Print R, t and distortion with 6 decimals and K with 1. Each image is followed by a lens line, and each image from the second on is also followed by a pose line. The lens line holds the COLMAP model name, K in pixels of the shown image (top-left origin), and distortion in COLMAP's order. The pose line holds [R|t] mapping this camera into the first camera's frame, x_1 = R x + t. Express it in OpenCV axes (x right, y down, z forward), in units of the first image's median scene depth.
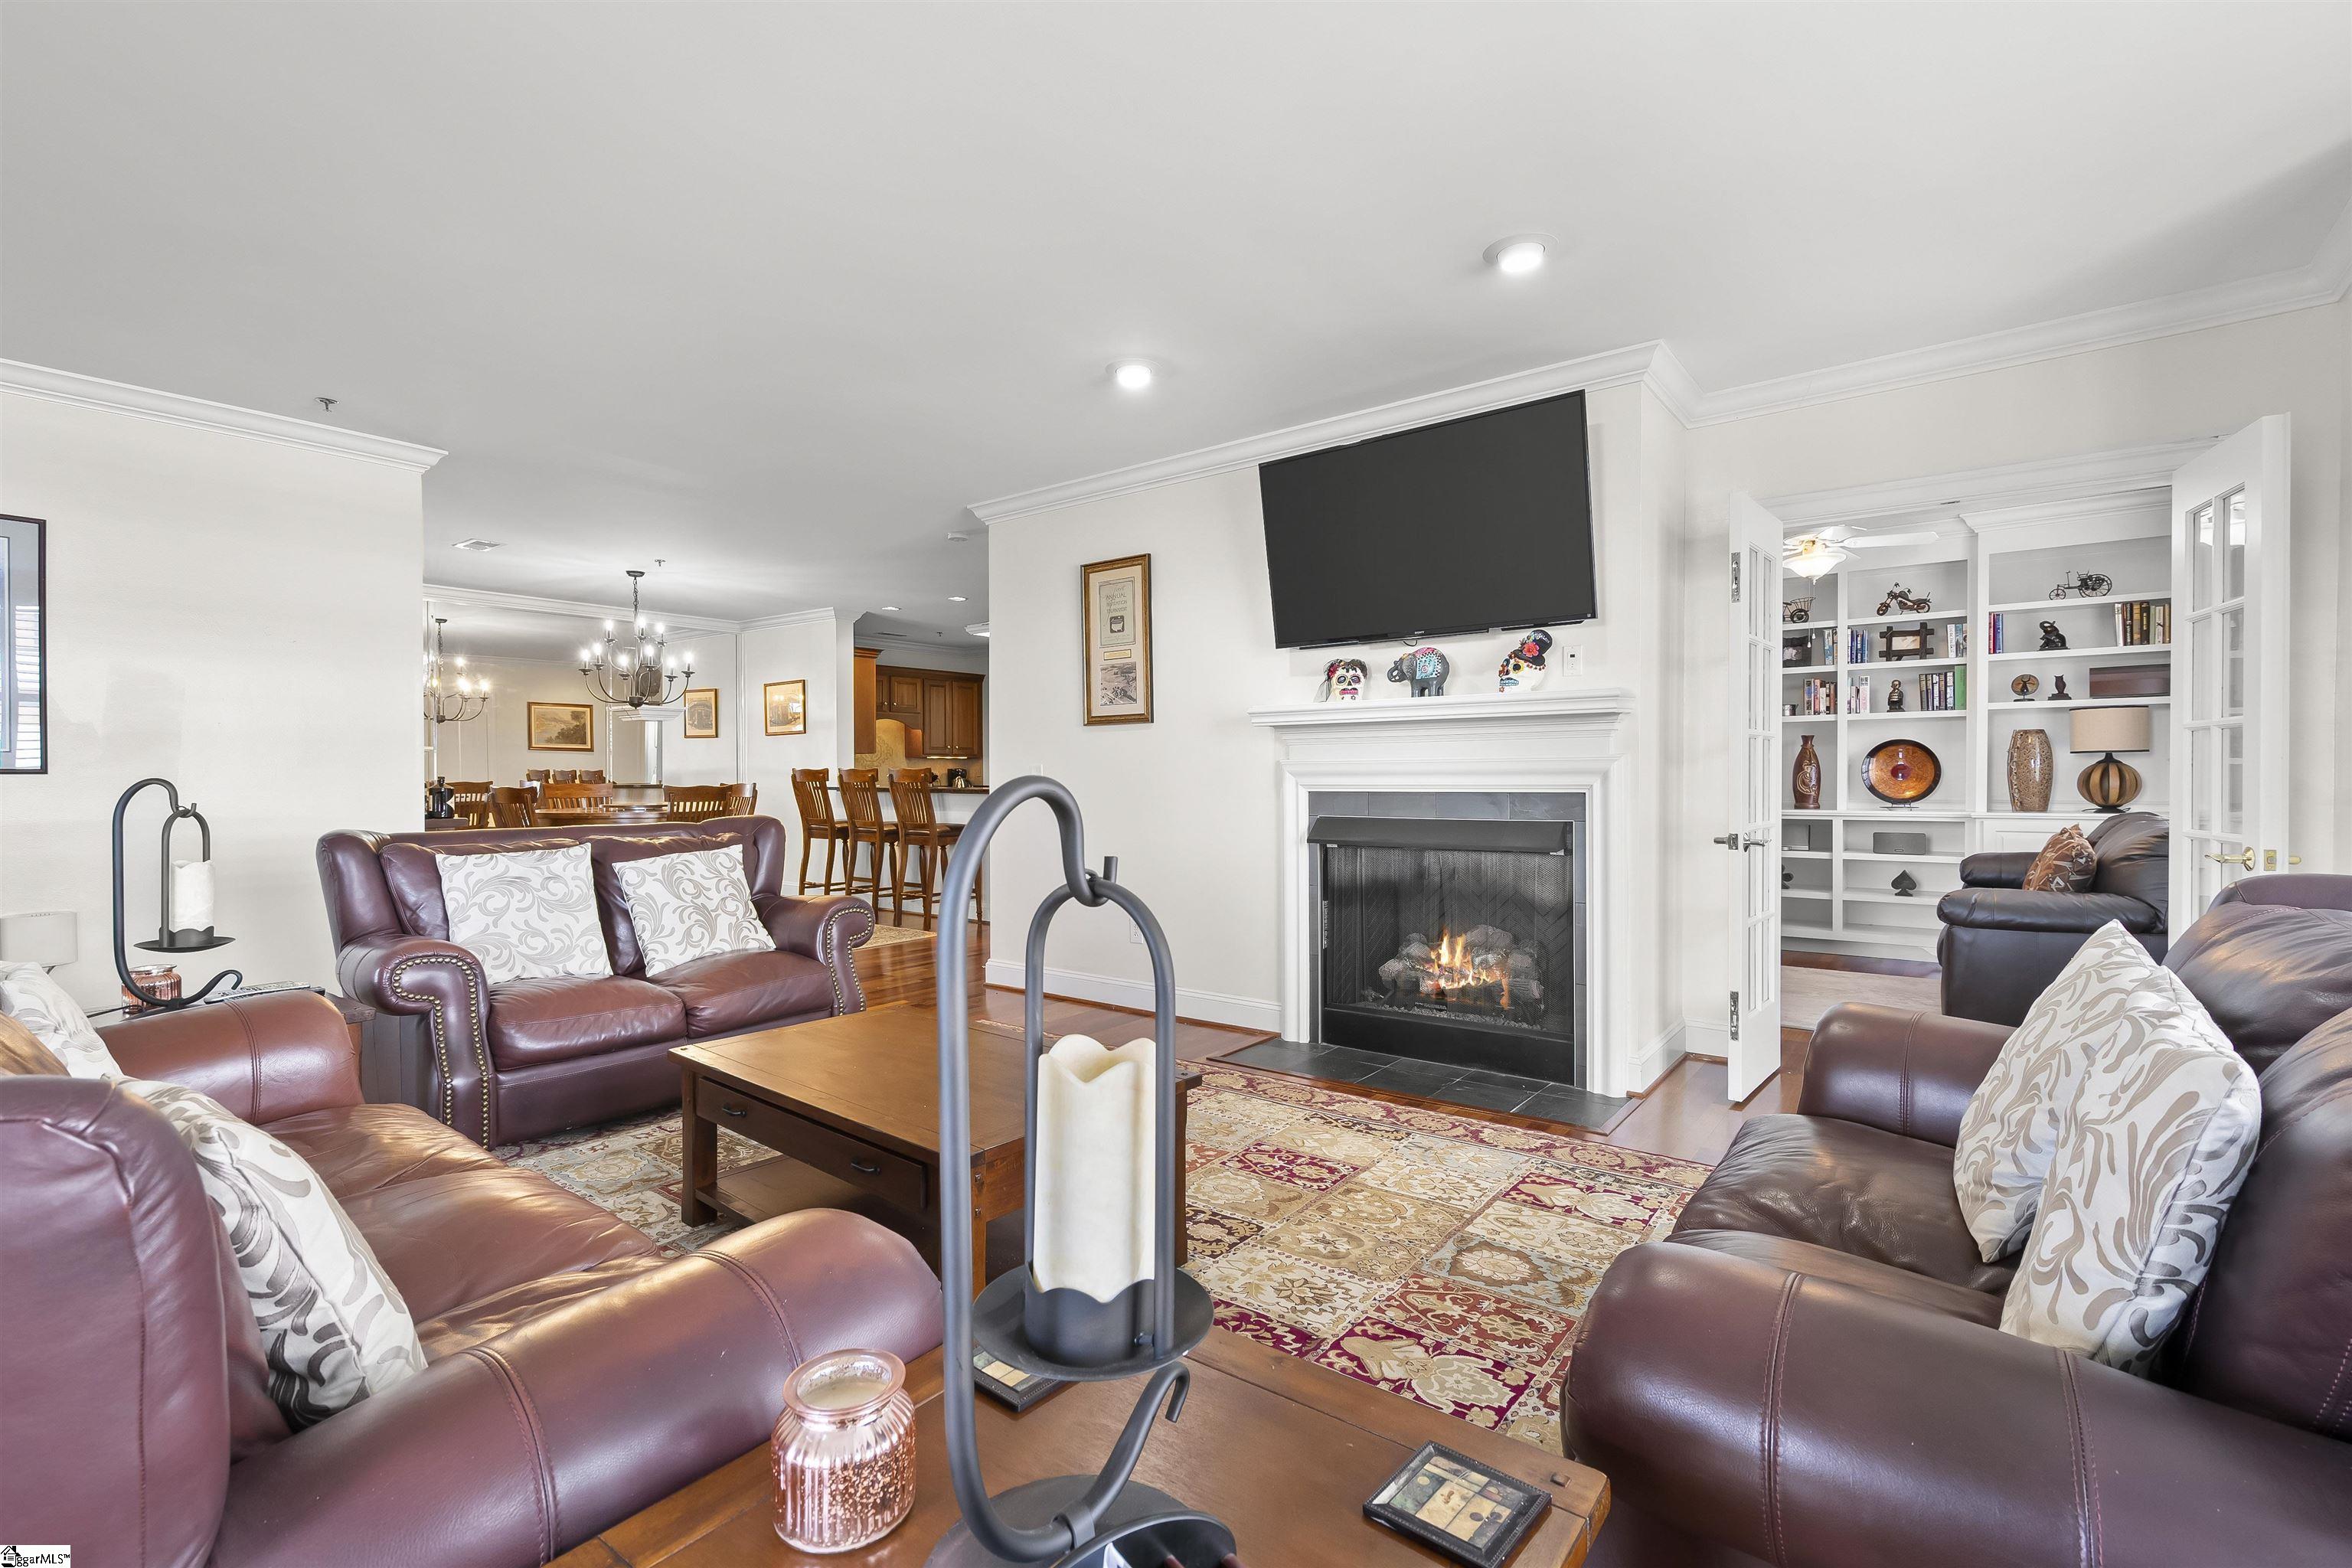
lens RADIAL K [[1064.1, 0, 1176.0], [0, 1064.1, 784.0], [0, 0, 1]] dist [-0.000169, -0.000289]
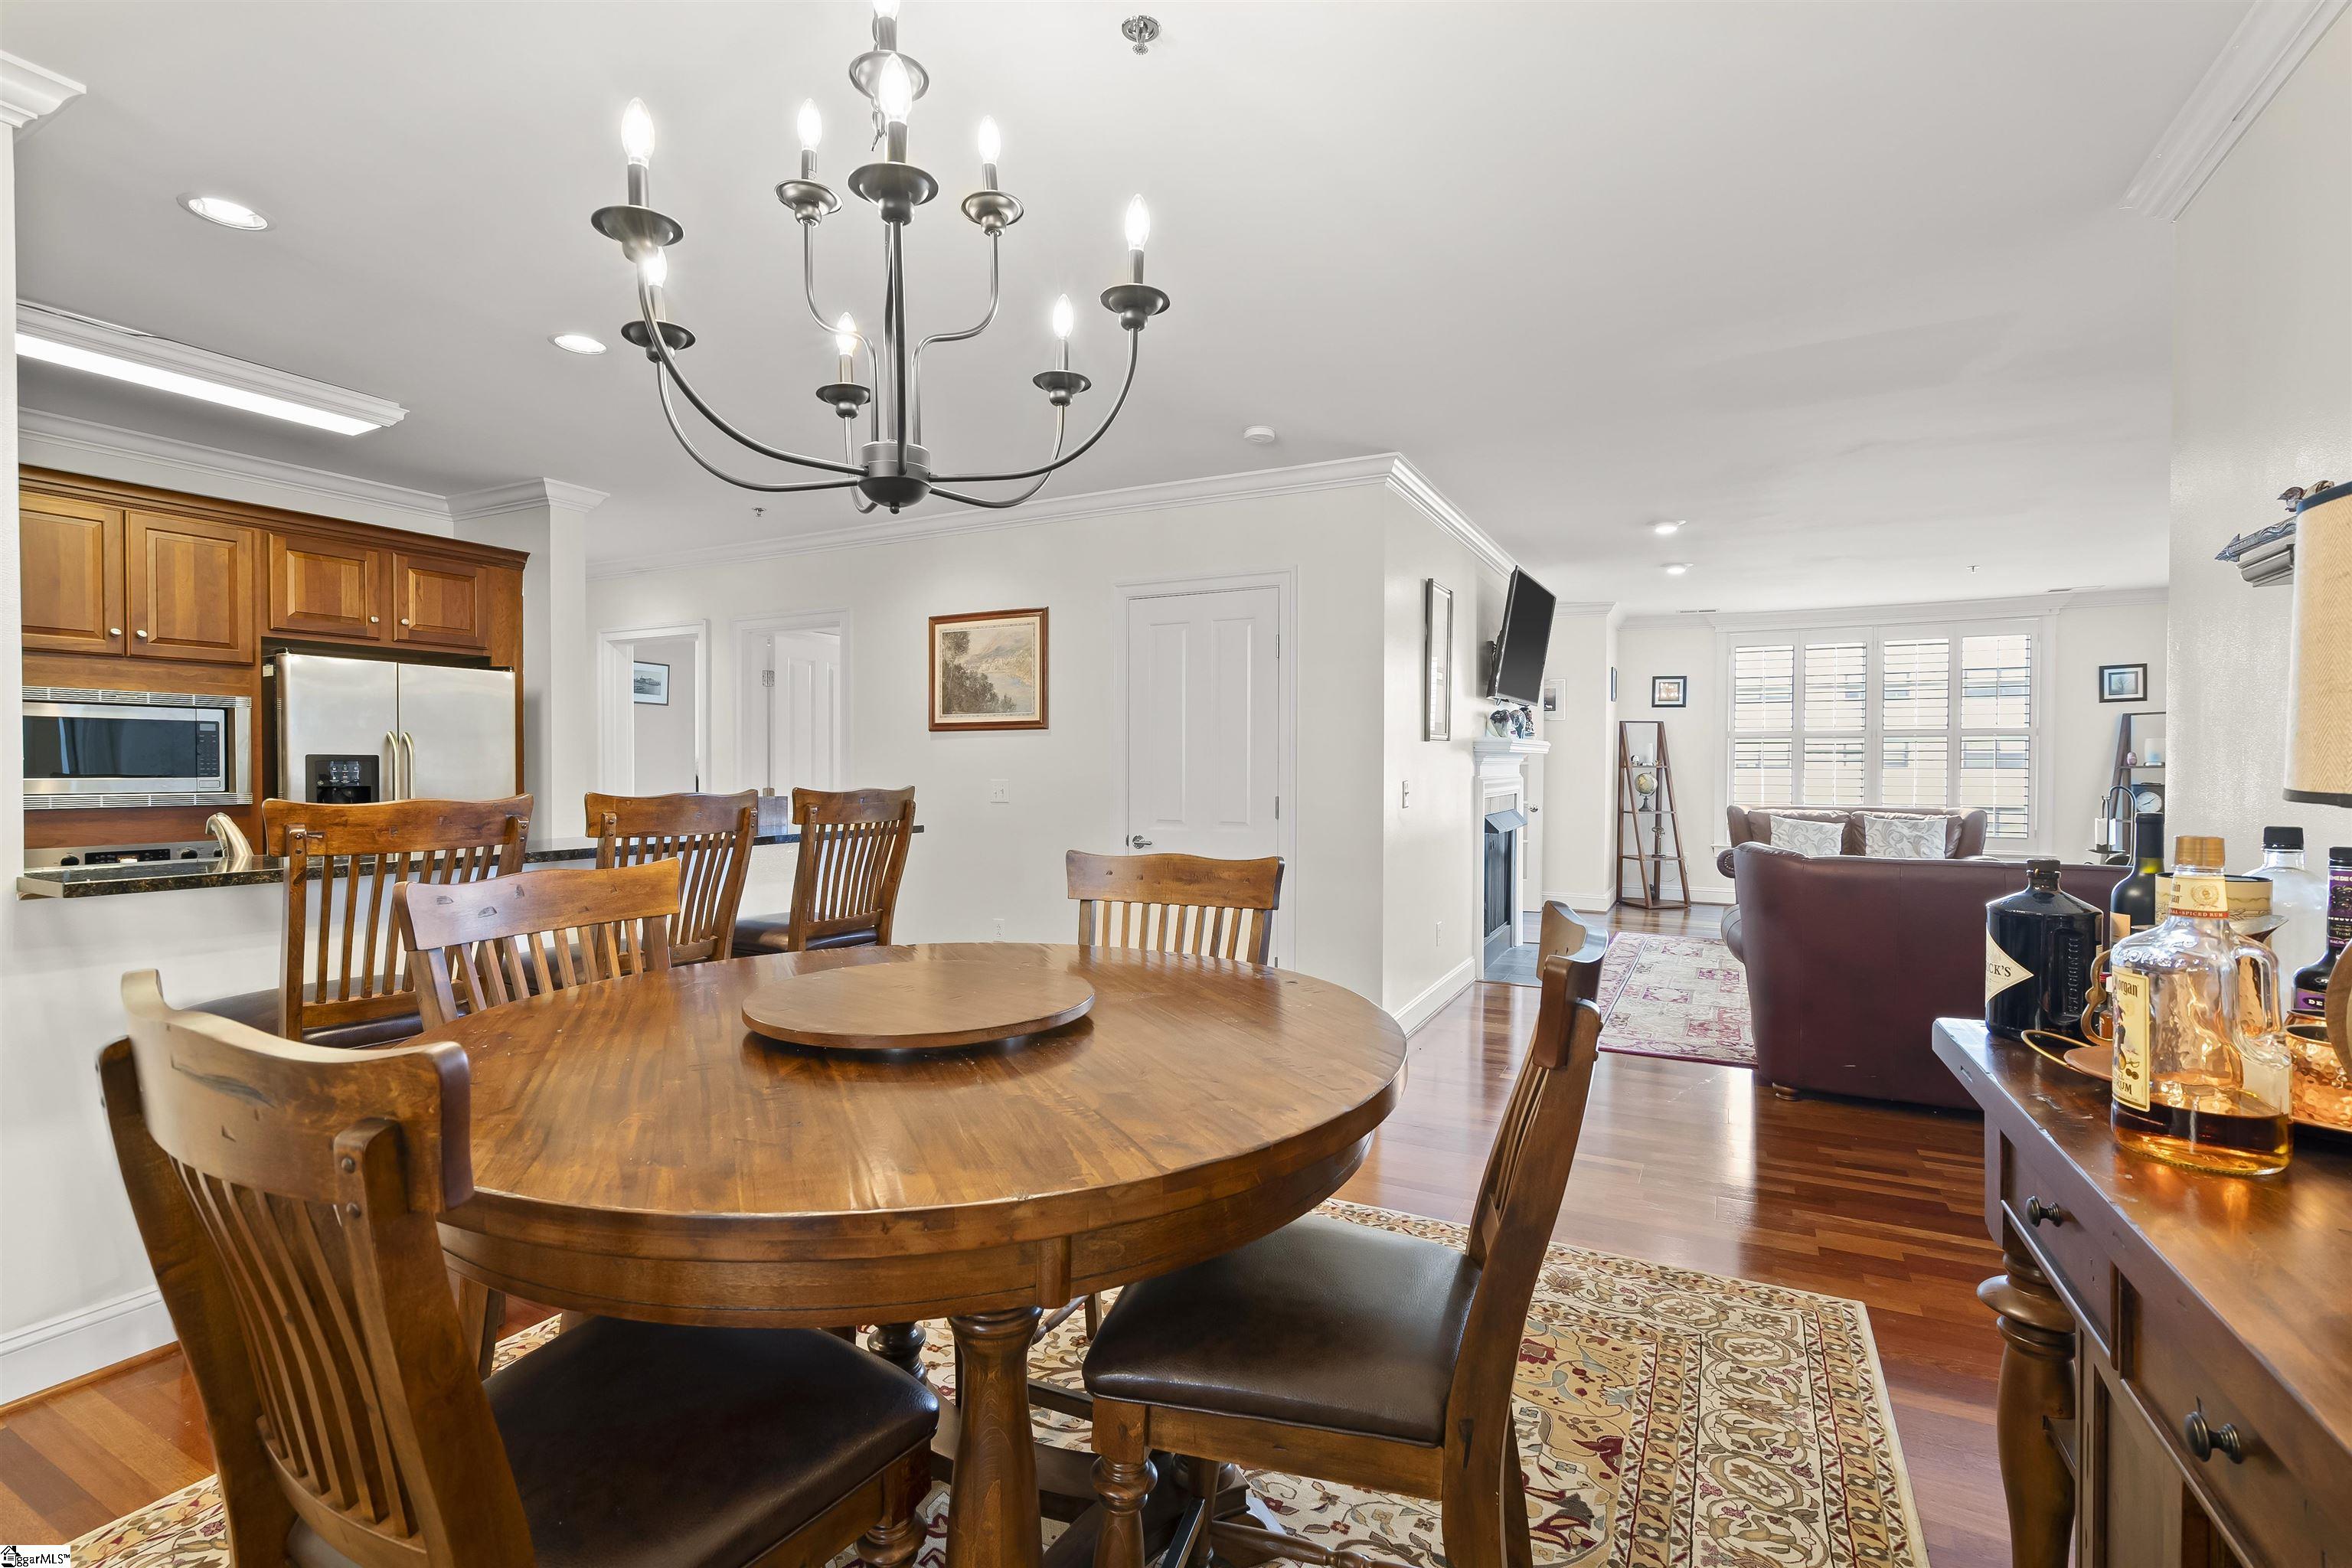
lens RADIAL K [[1054.6, 0, 1176.0], [0, 1054.6, 784.0], [0, 0, 1]] dist [-0.000124, -0.000345]
pose [[-0.177539, -0.014132, 0.984012, -0.687963], [0.009658, 0.999824, 0.016102, -0.022136], [-0.984066, 0.012362, -0.177372, 0.952630]]
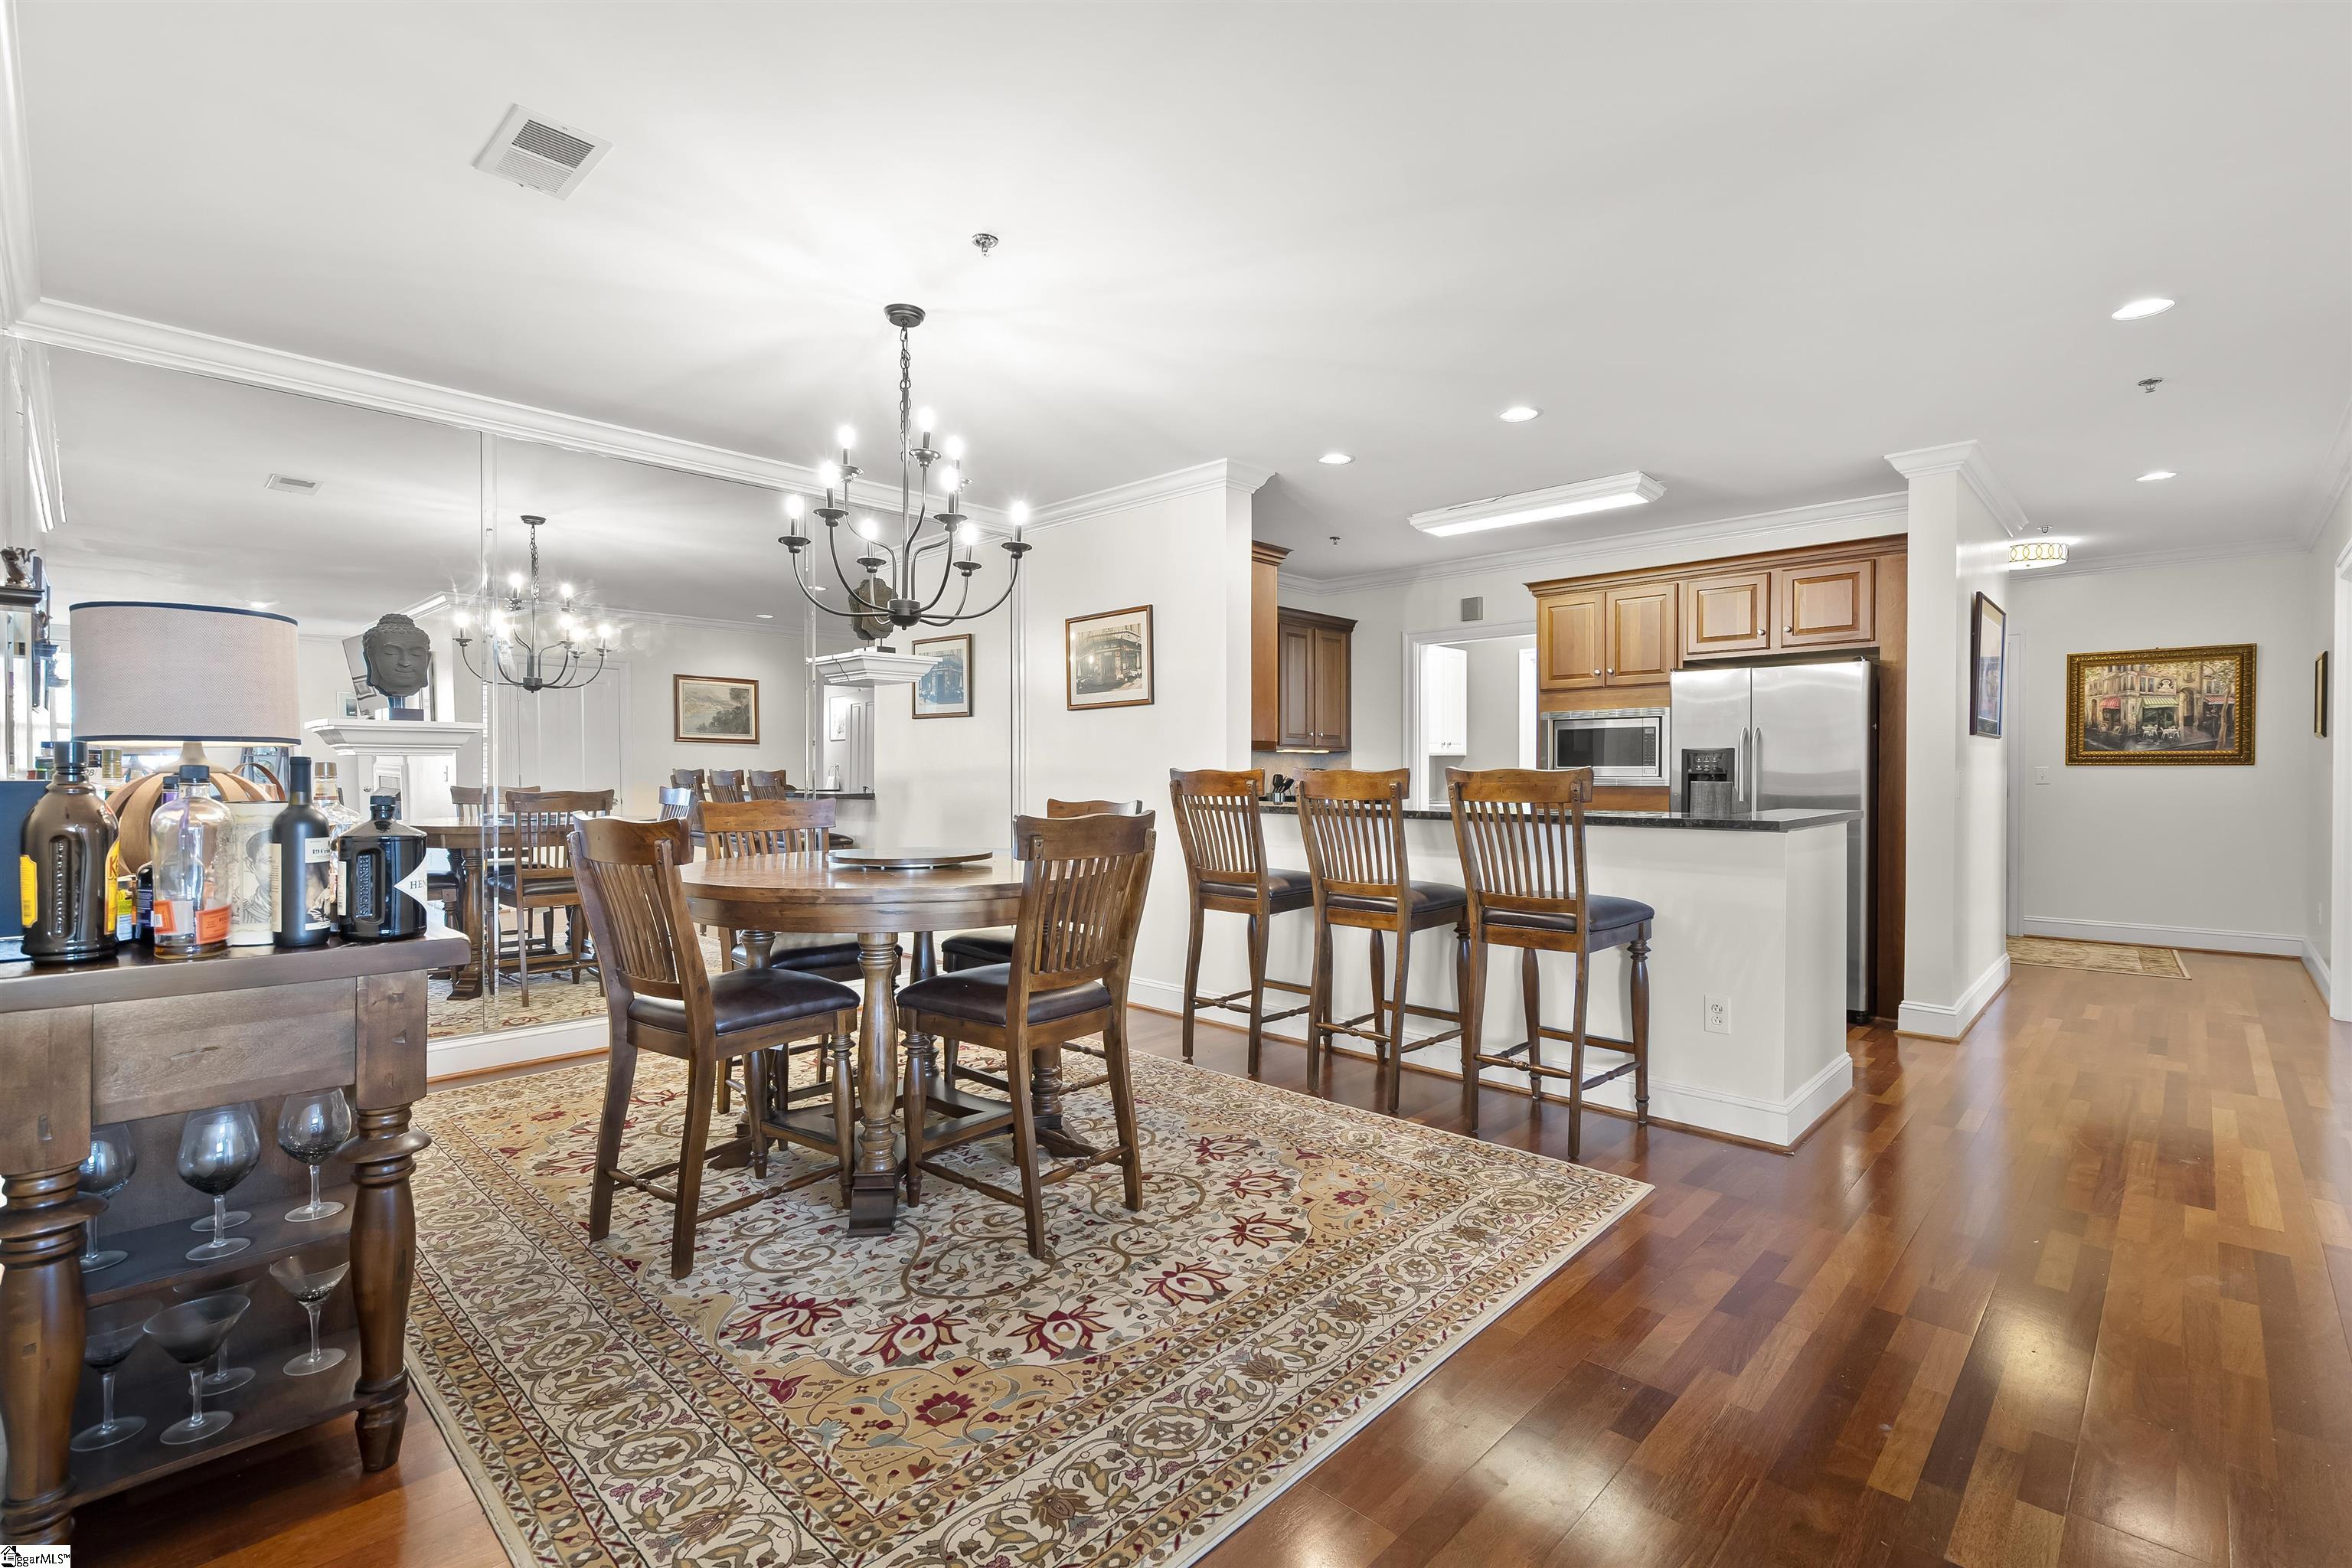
lens RADIAL K [[1064.1, 0, 1176.0], [0, 1064.1, 784.0], [0, 0, 1]] dist [-0.000169, -0.000289]
pose [[0.994305, 0.003680, -0.106504, -0.340202], [-0.003810, 0.999992, -0.001016, -0.007463], [0.106499, 0.001416, 0.994312, 0.562012]]
